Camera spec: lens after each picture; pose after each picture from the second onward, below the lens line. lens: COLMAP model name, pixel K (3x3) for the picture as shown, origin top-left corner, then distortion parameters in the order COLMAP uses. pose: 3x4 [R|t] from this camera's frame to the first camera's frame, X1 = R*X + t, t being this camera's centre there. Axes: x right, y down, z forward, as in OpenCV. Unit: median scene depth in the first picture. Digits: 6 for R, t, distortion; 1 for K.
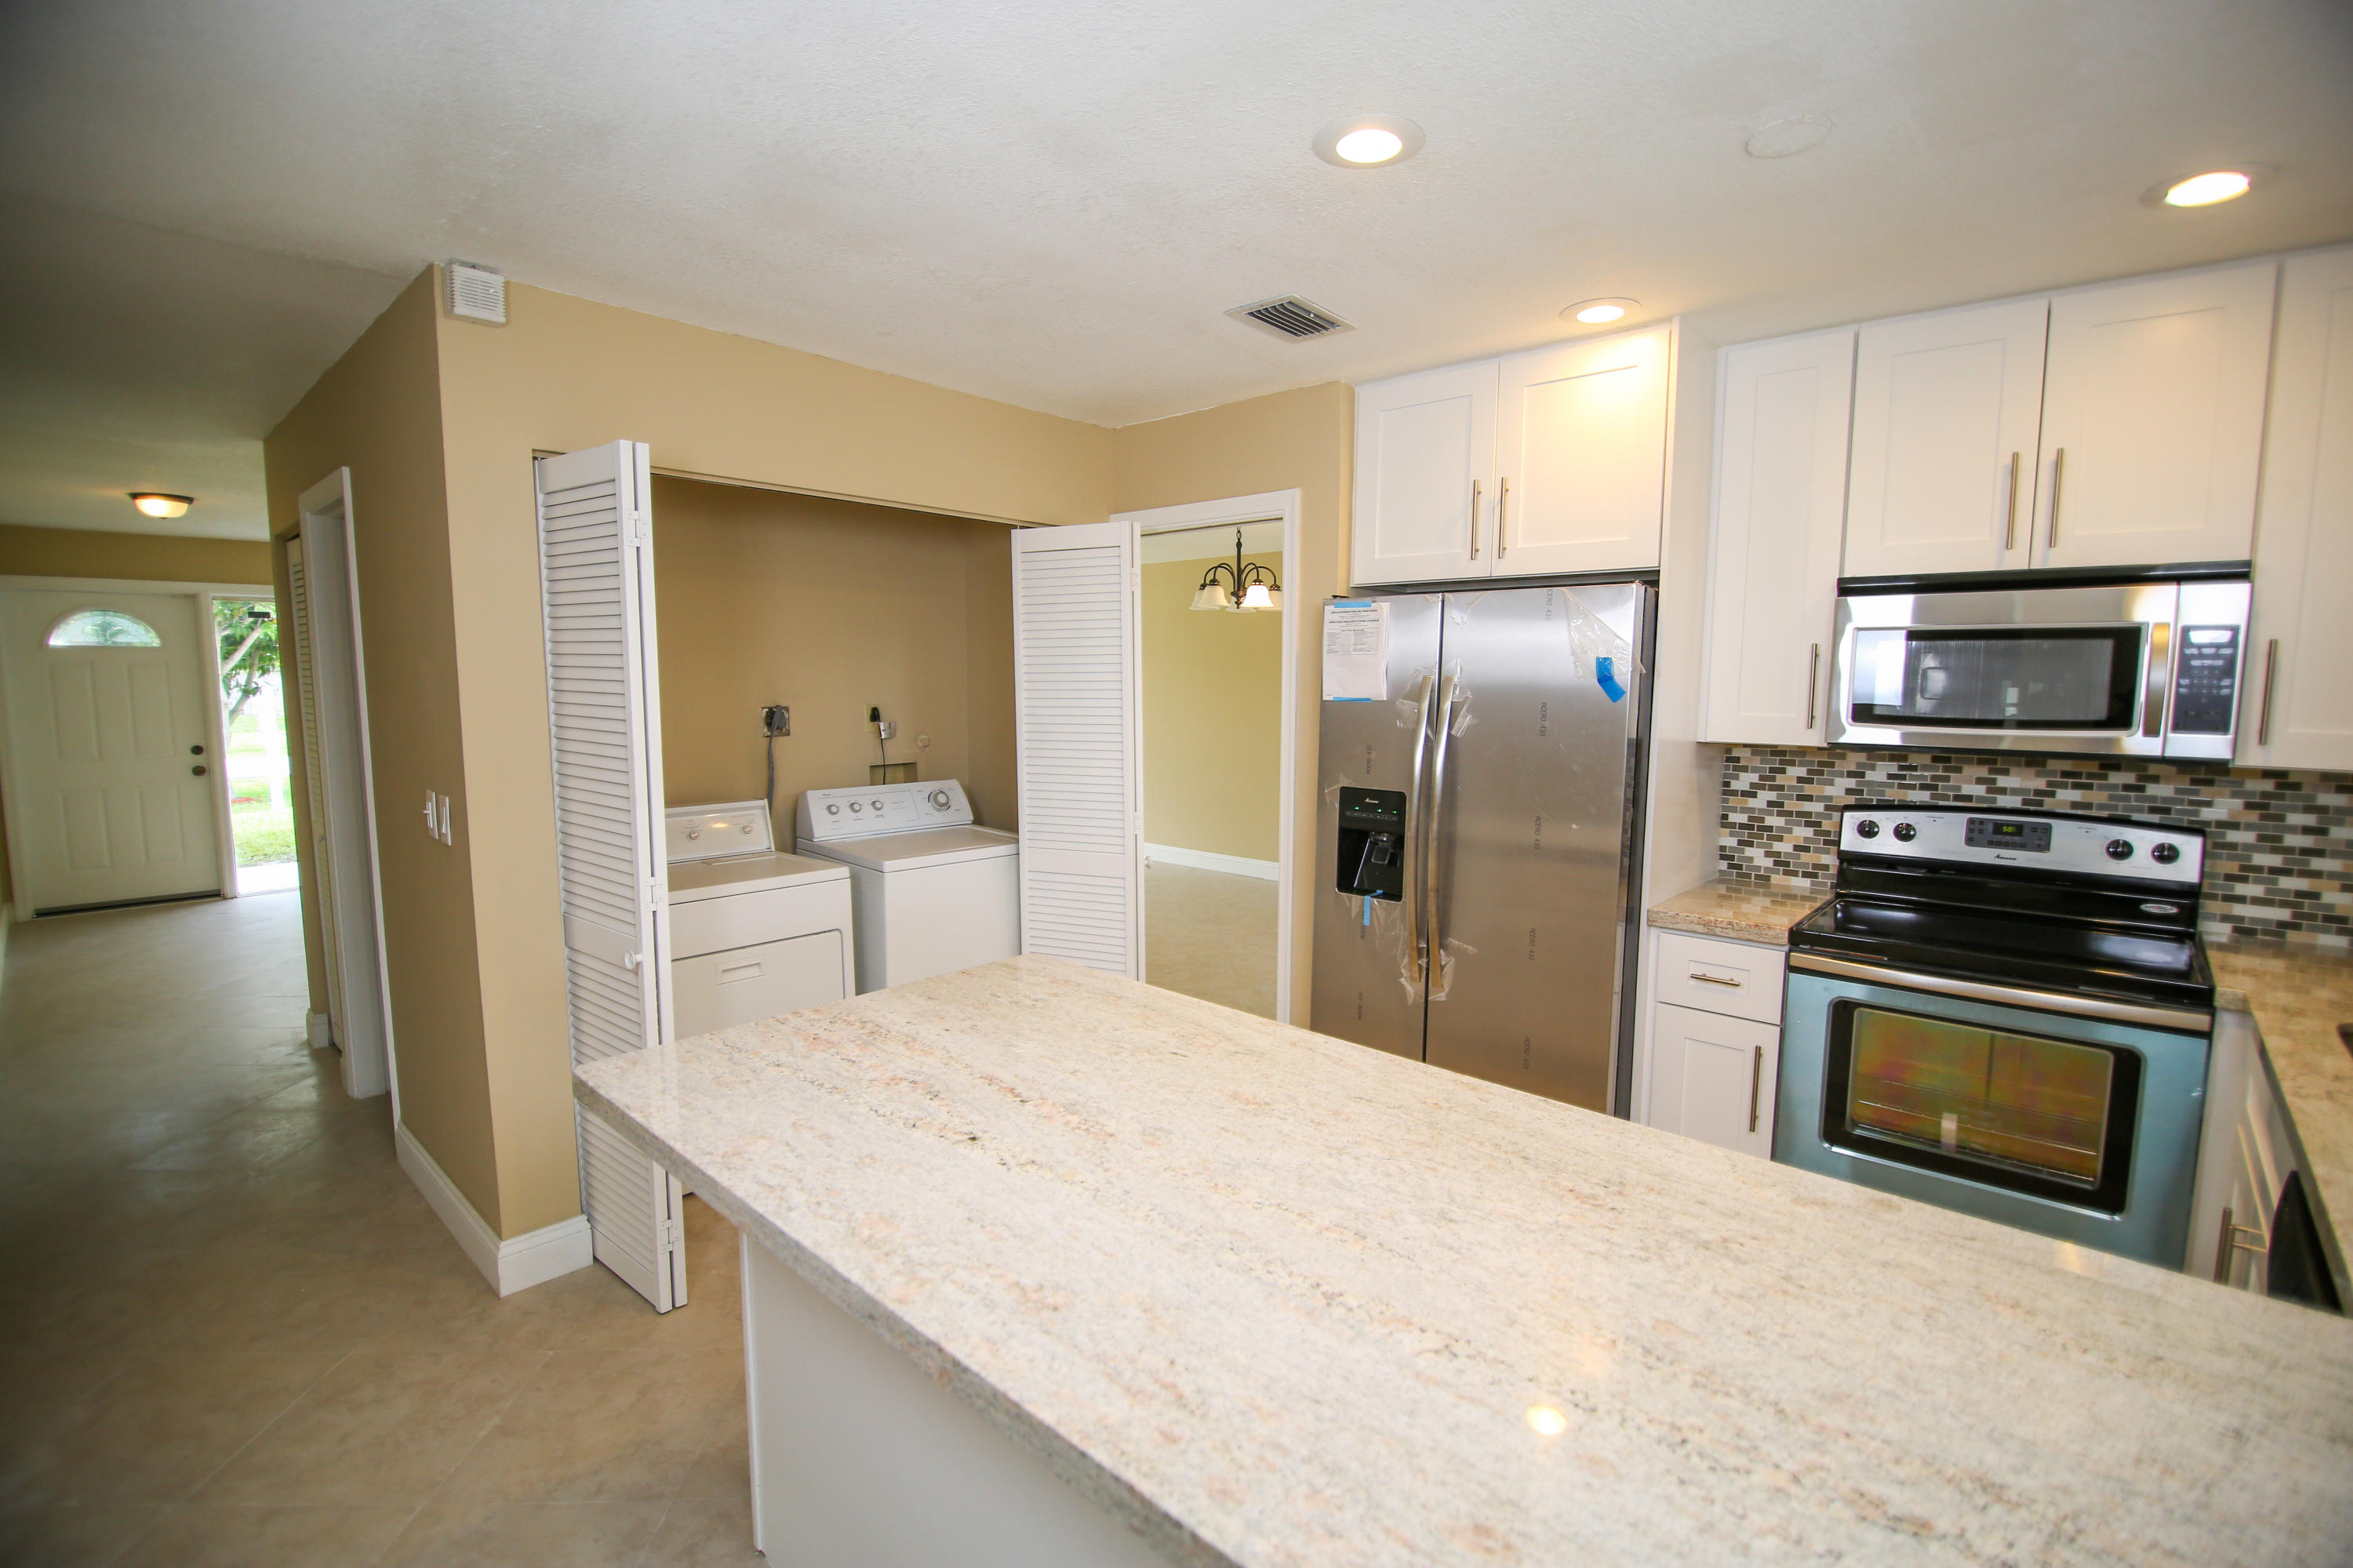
lens RADIAL K [[1046.6, 0, 1185.7], [0, 1046.6, 787.9], [0, 0, 1]] dist [-0.002062, -0.012443]
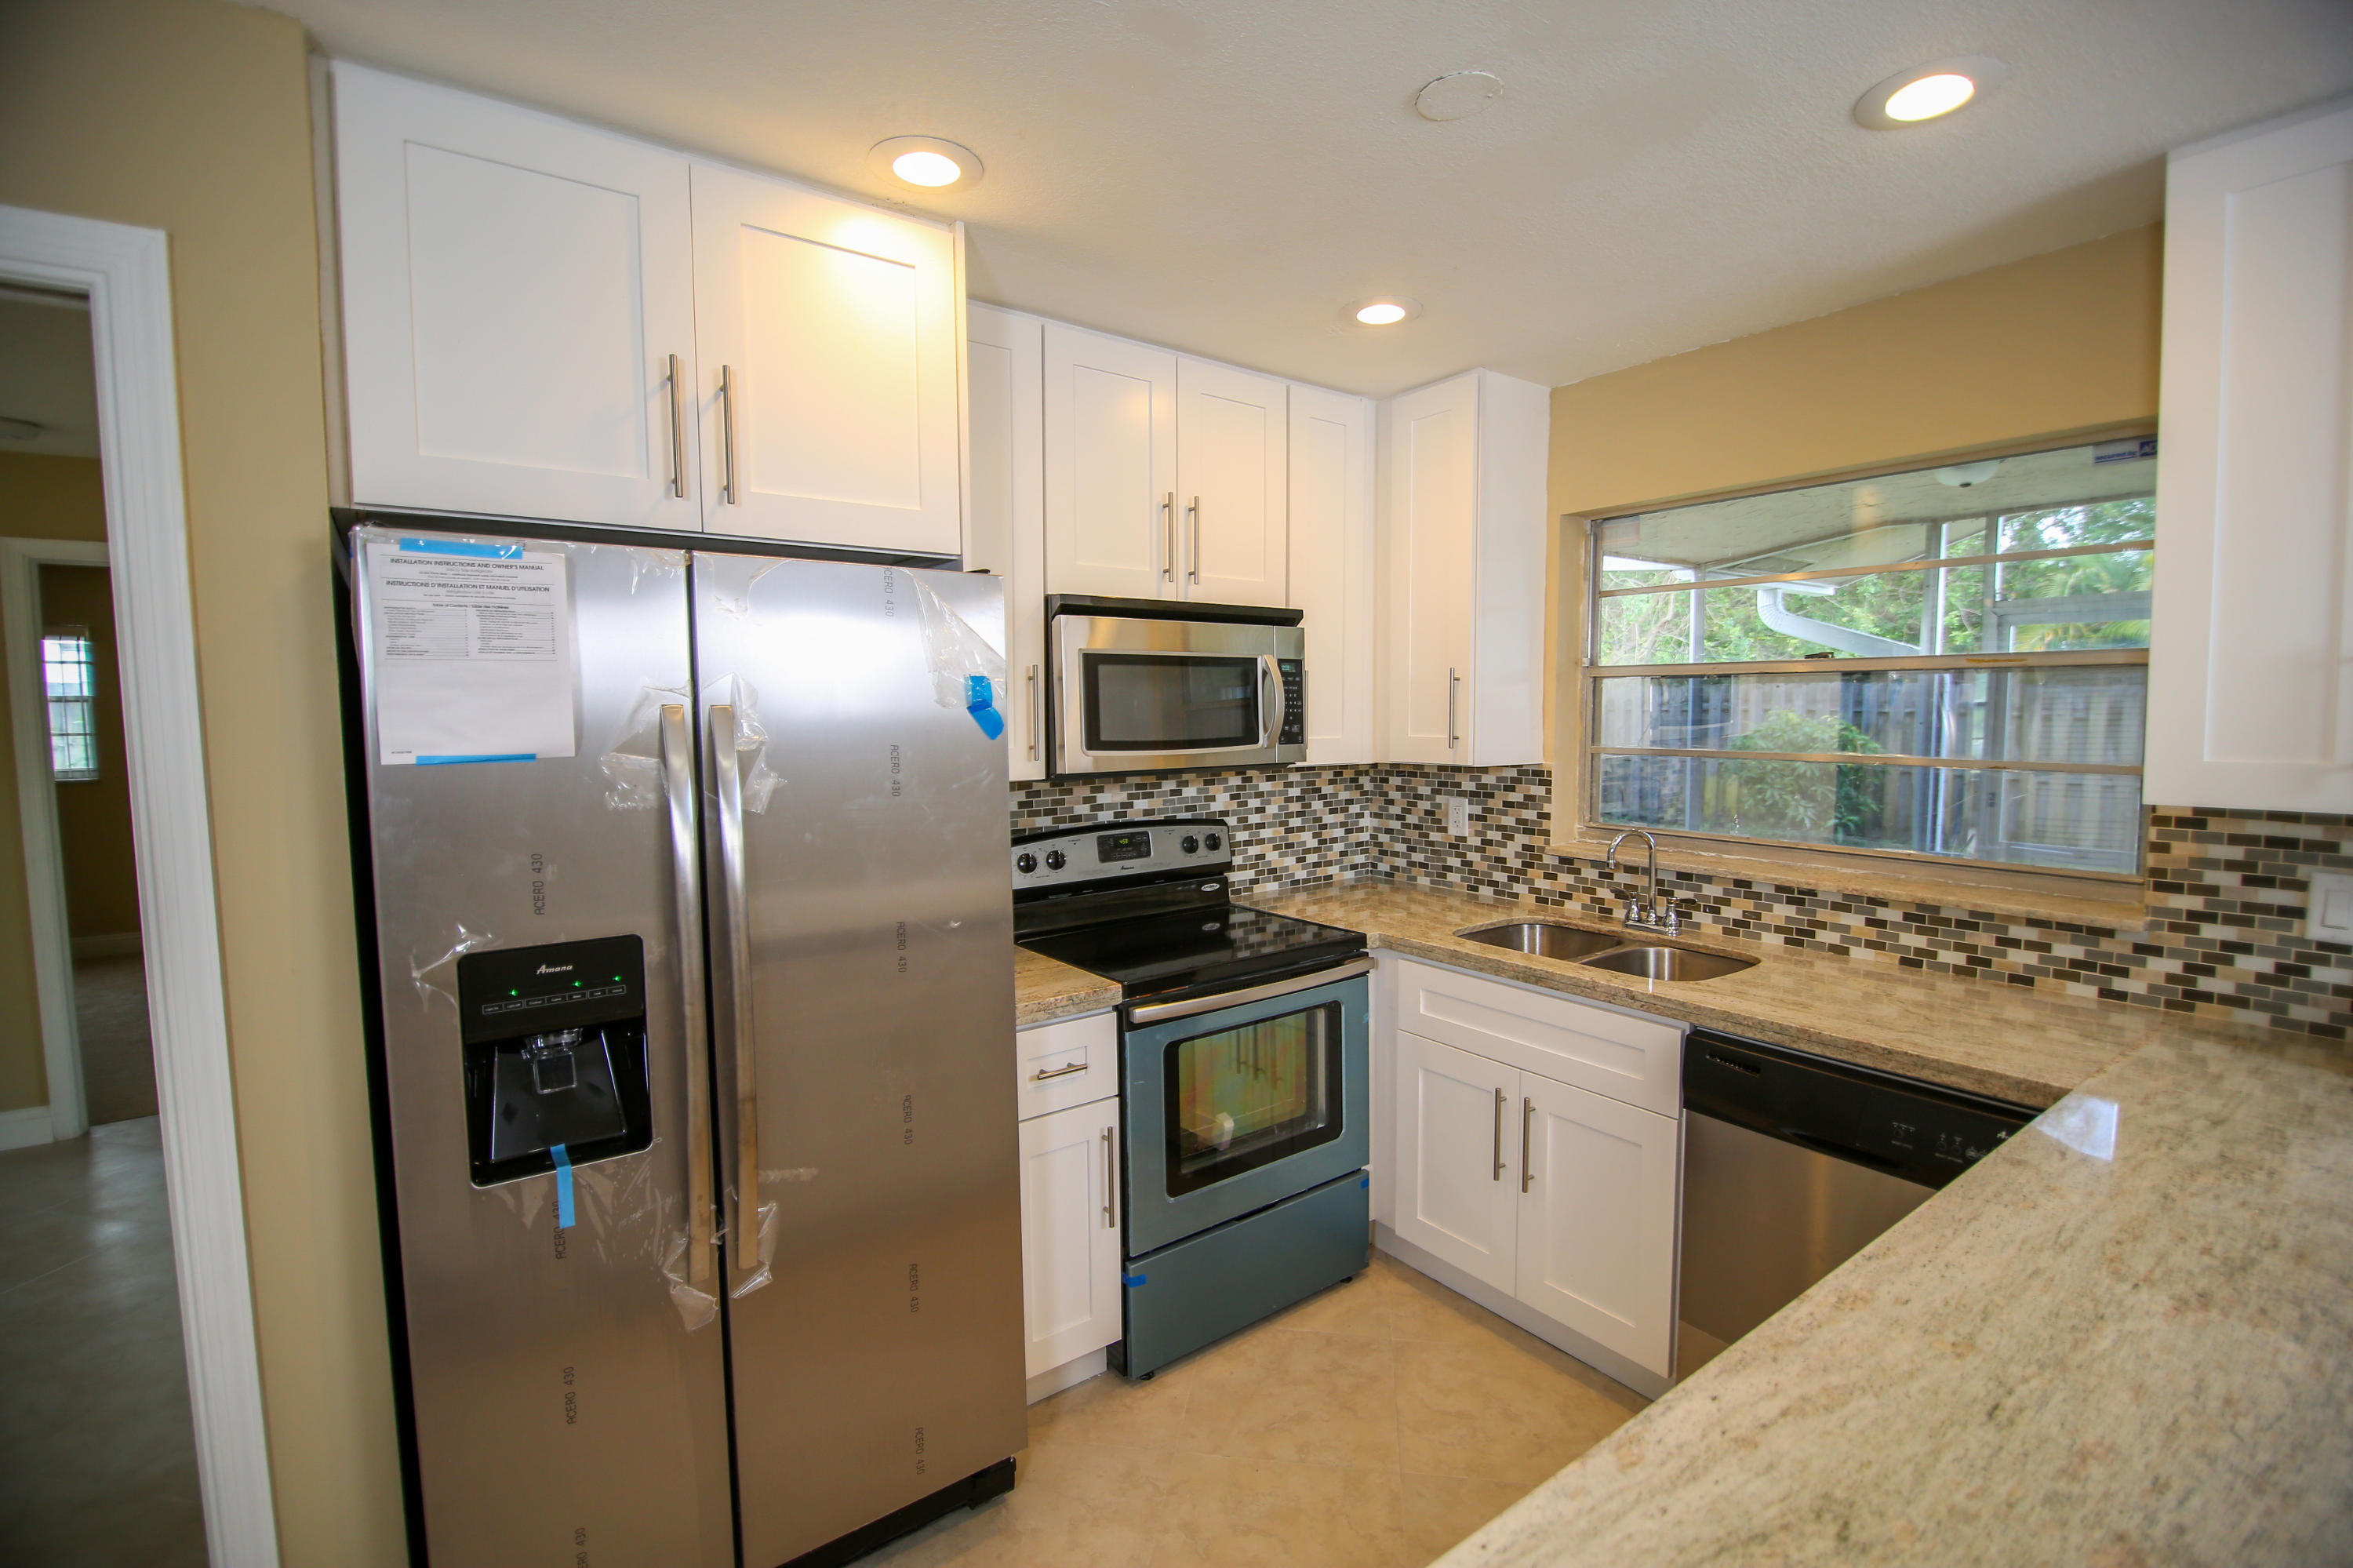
lens RADIAL K [[1046.6, 0, 1185.7], [0, 1046.6, 787.9], [0, 0, 1]] dist [-0.002062, -0.012443]
pose [[0.204775, -0.084715, 0.975136, -0.254551], [0.111693, 0.991763, 0.062704, -0.077556], [-0.972415, 0.096075, 0.212551, 0.710227]]
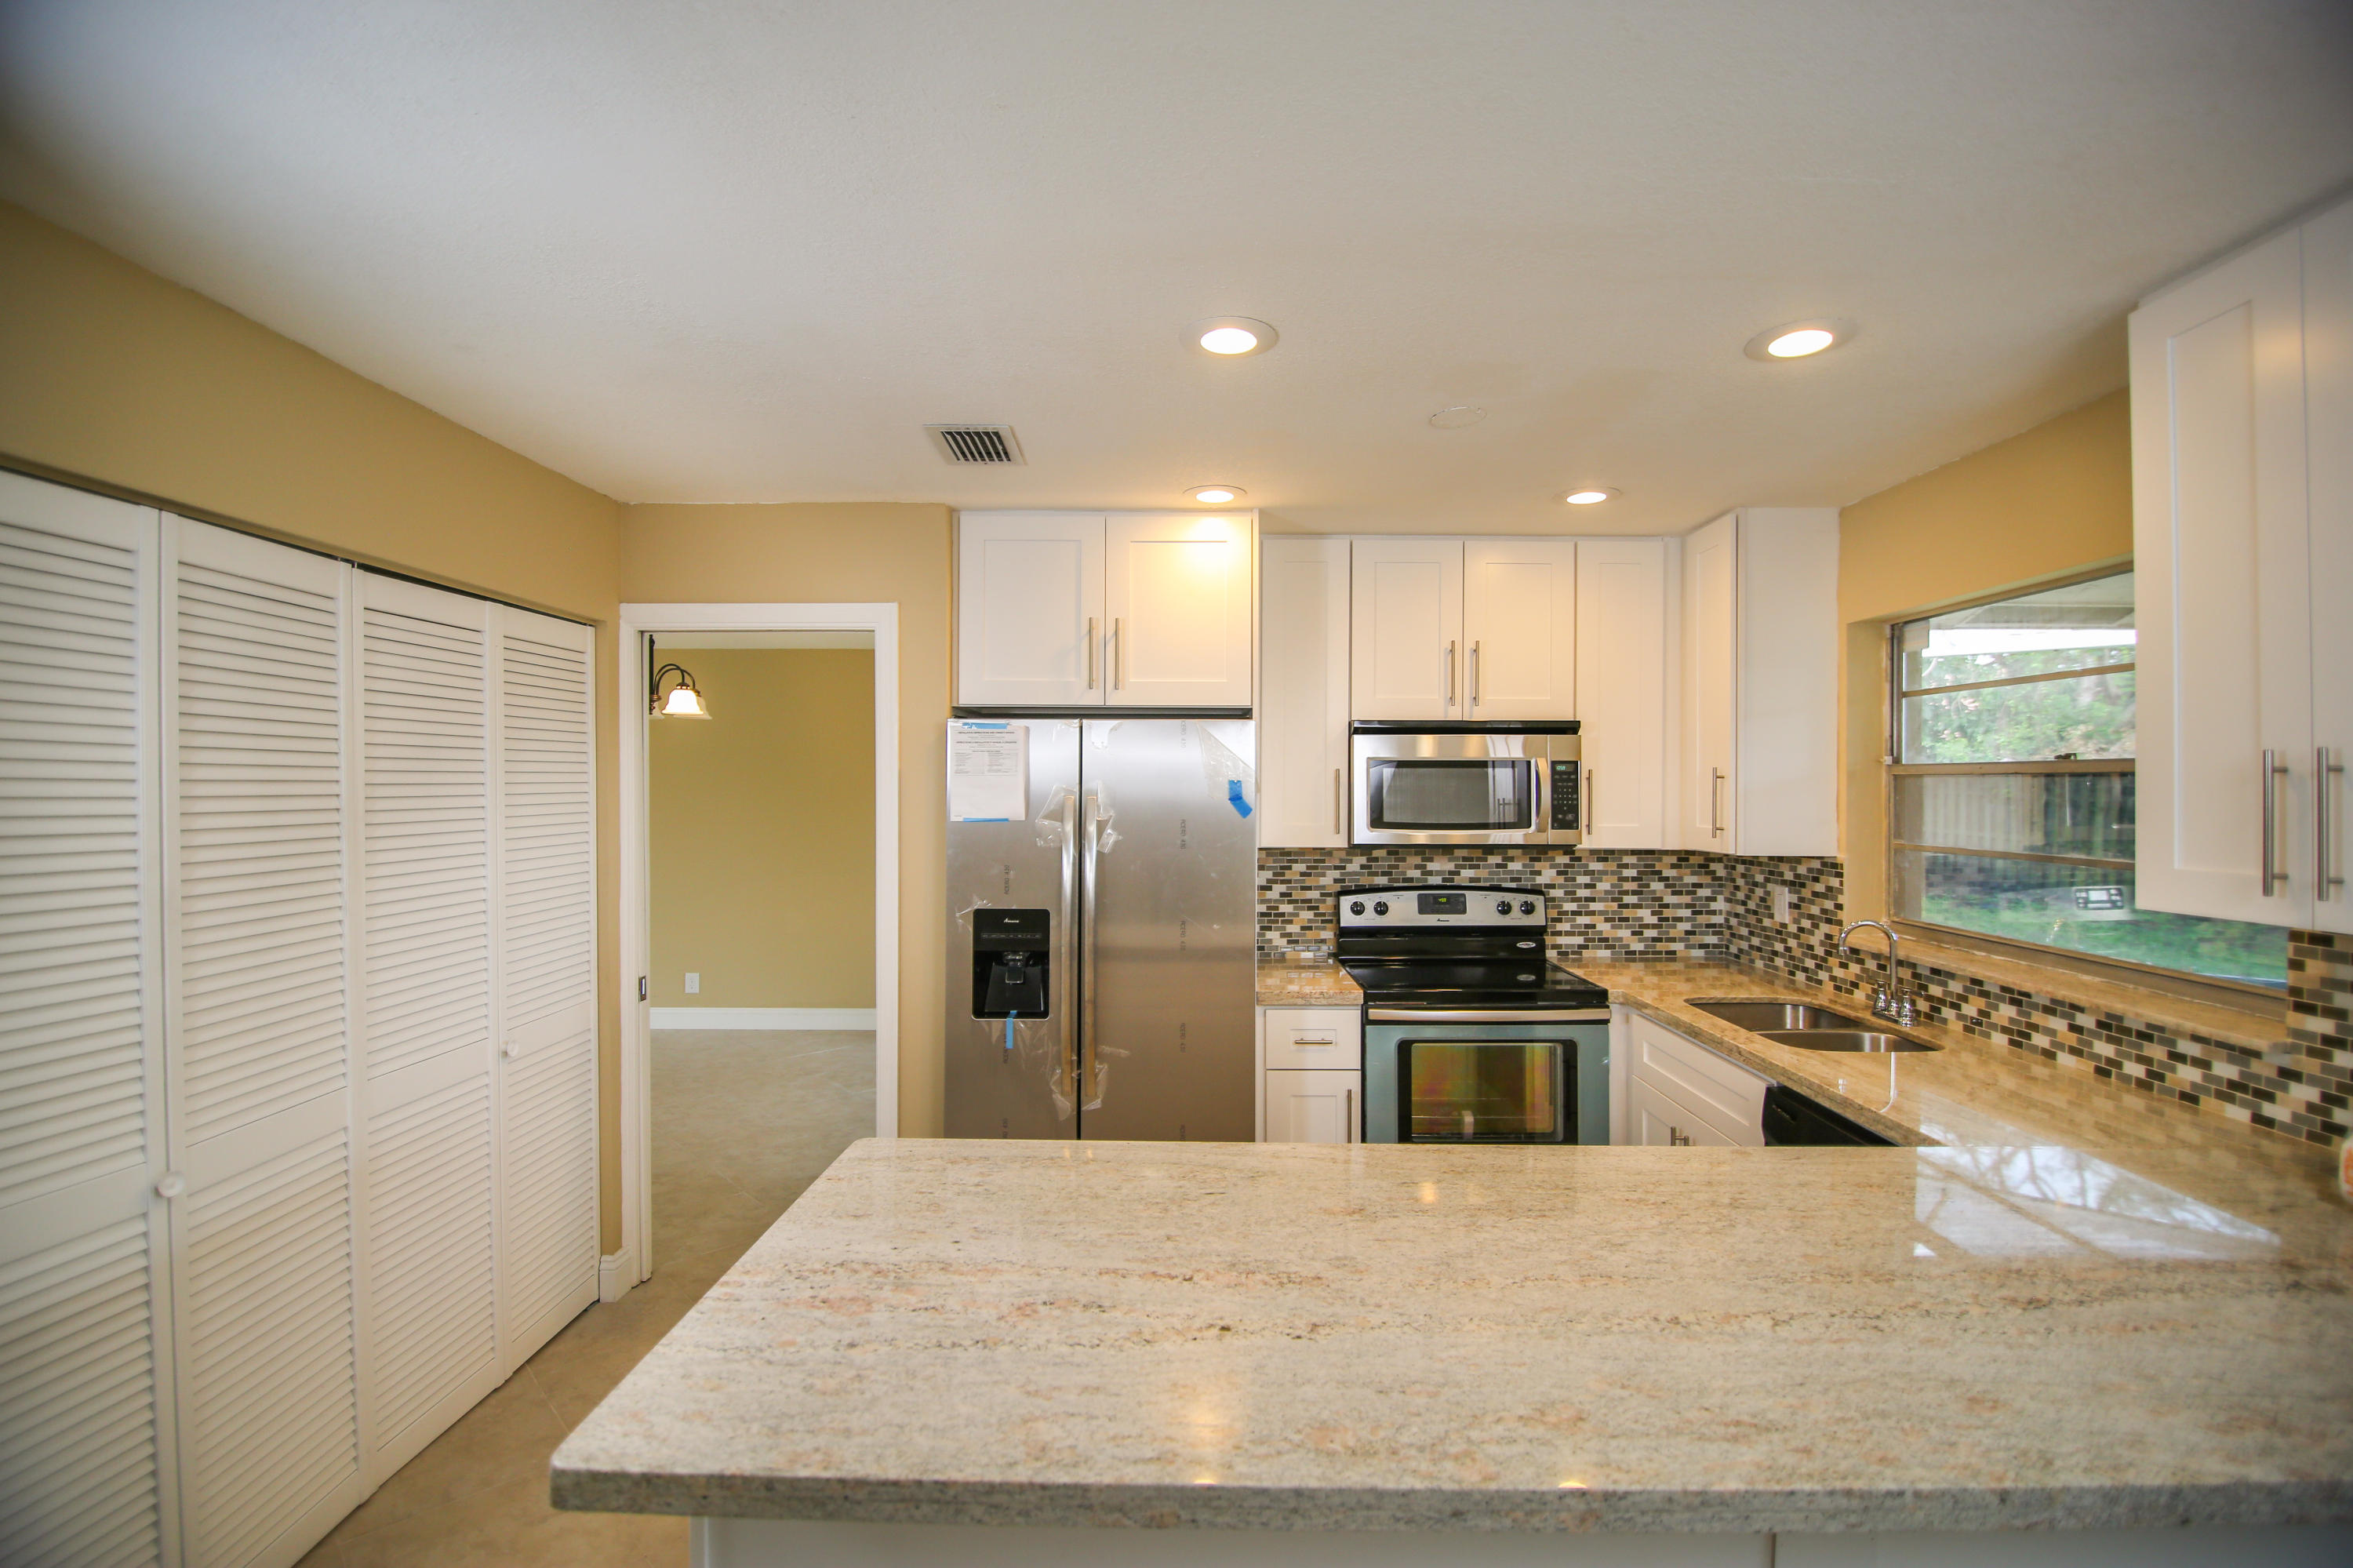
lens RADIAL K [[1046.6, 0, 1185.7], [0, 1046.6, 787.9], [0, 0, 1]] dist [-0.002062, -0.012443]
pose [[0.752385, -0.006108, 0.658696, -0.411798], [0.072692, 0.994620, -0.073808, -0.032610], [-0.654701, 0.103413, 0.748781, 0.149596]]
